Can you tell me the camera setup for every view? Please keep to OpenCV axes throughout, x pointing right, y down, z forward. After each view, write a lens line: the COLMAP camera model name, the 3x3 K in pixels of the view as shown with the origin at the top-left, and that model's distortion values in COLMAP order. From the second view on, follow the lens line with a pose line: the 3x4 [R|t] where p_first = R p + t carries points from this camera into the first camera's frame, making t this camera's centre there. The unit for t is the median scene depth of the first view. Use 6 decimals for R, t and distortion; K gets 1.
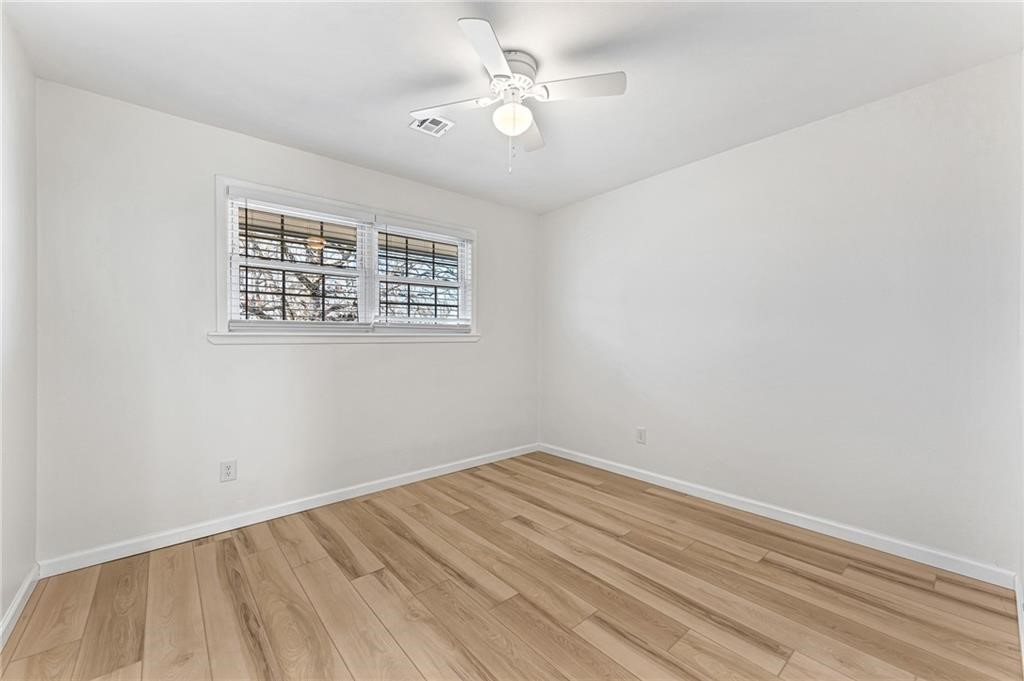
lens RADIAL K [[402.6, 0, 512.0], [0, 402.6, 340.5], [0, 0, 1]] dist [0.000057, -0.000013]
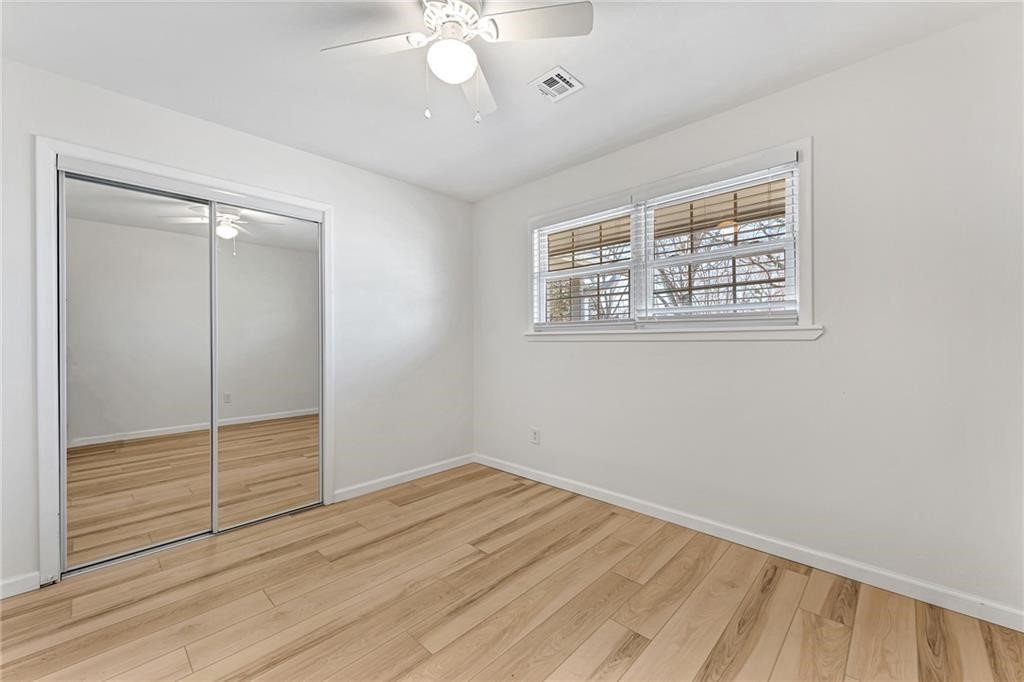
lens RADIAL K [[401.1, 0, 511.9], [0, 401.1, 339.3], [0, 0, 1]] dist [0.009989, -0.000664]
pose [[0.101326, 0.007055, -0.994828, 0.571524], [0.009119, 0.999926, 0.008019, -0.008024], [0.994812, -0.009884, 0.101254, 0.739876]]
